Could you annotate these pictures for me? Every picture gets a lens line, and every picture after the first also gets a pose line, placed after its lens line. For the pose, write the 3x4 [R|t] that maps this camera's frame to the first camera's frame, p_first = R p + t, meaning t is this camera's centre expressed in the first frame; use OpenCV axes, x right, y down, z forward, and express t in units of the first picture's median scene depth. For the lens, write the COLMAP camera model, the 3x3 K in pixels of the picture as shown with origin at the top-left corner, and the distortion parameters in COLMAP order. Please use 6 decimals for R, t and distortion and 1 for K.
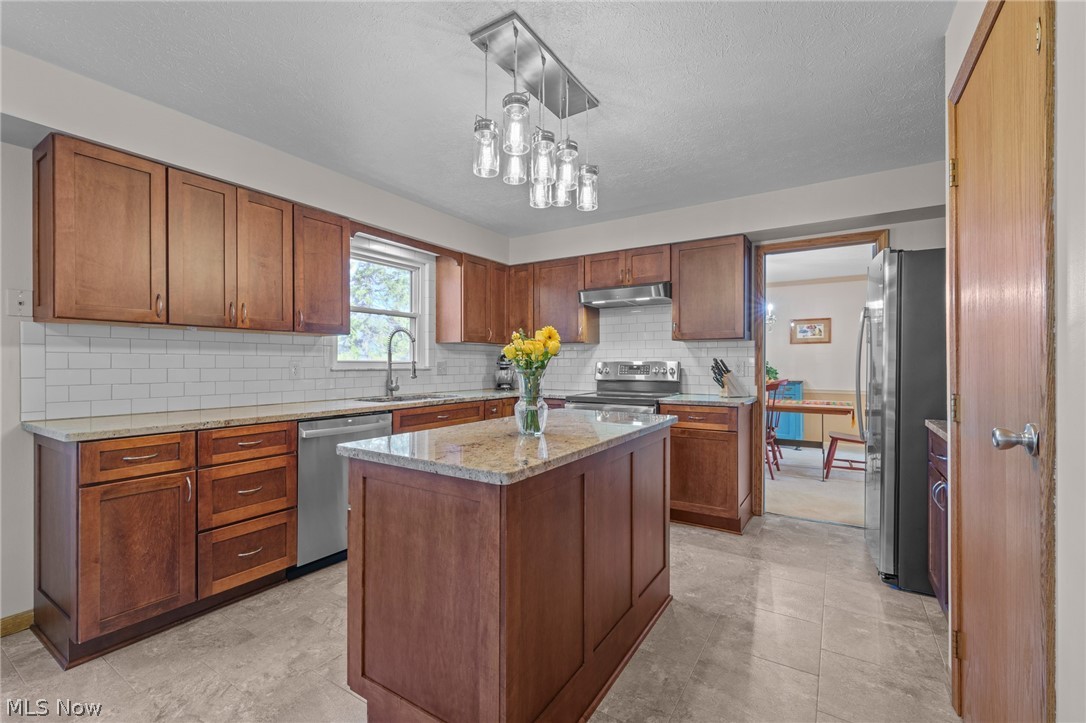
lens RADIAL K [[464.5, 0, 540.4], [0, 464.5, 362.4], [0, 0, 1]] dist [0.000050, 0.000007]
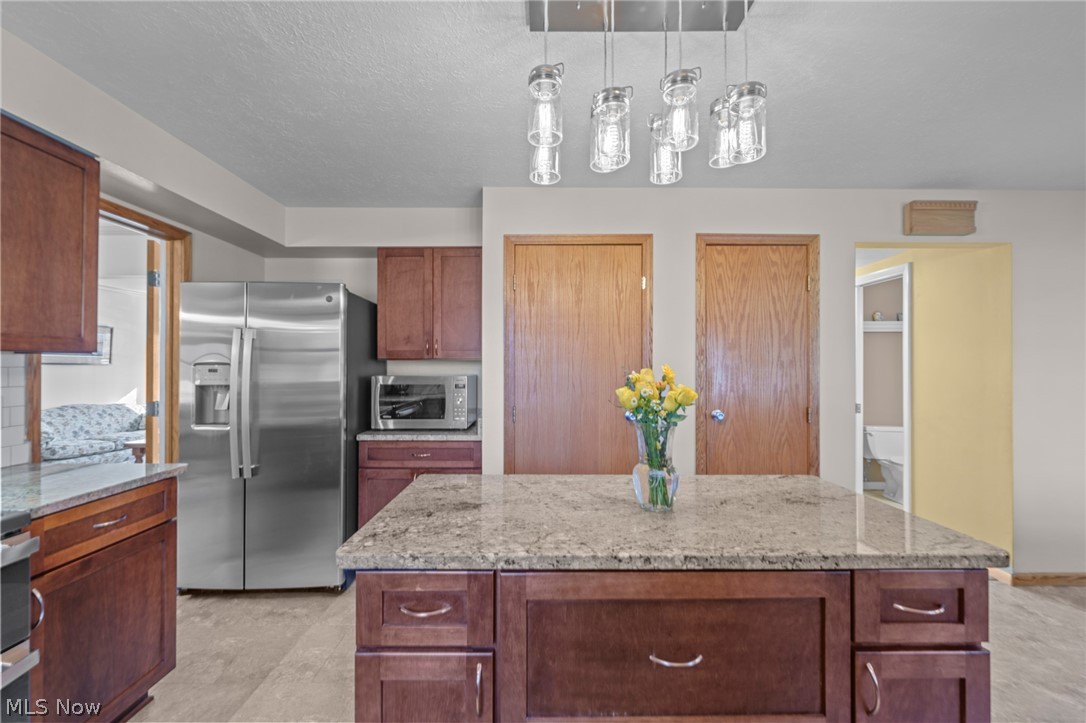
lens RADIAL K [[441.5, 0, 540.3], [0, 441.5, 364.3], [0, 0, 1]] dist [-0.000412, -0.000076]
pose [[-0.543955, 0.005205, 0.839098, -0.256123], [-0.003888, 0.999954, -0.008723, -0.035080], [-0.839105, -0.008007, -0.543910, 0.798318]]
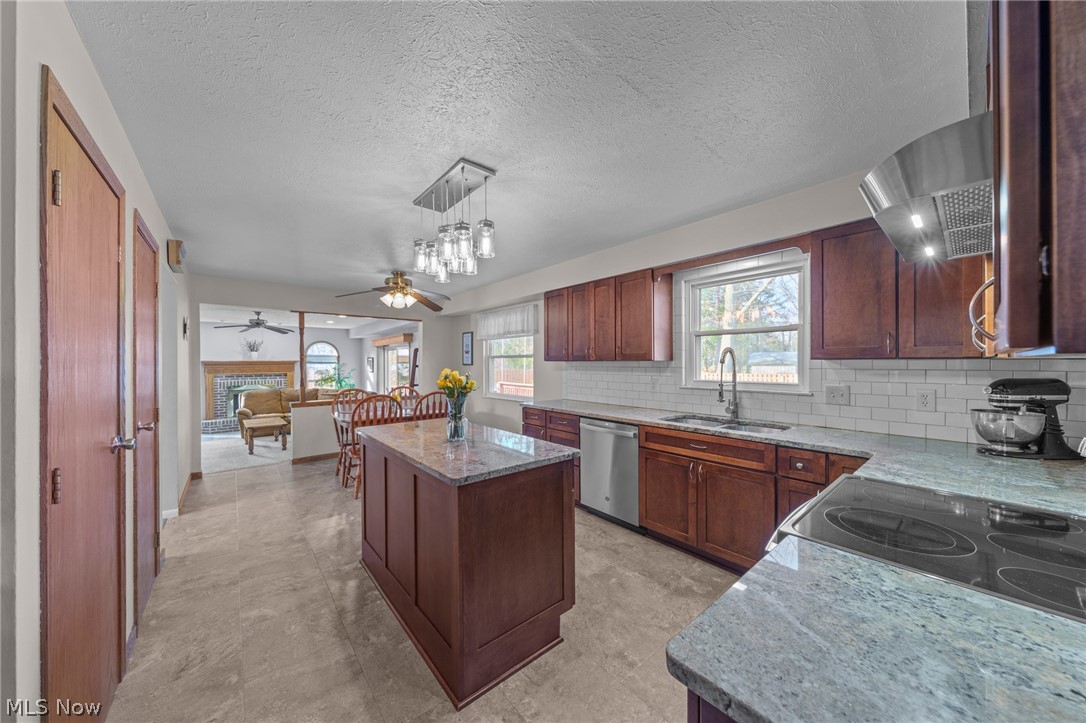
lens RADIAL K [[367.7, 0, 539.0], [0, 367.7, 363.5], [0, 0, 1]] dist [-0.000872, -0.000051]
pose [[-0.301077, 0.004160, -0.953591, 0.536206], [0.005919, 0.999979, 0.002493, -0.046804], [0.953582, -0.004894, -0.301095, 0.856138]]
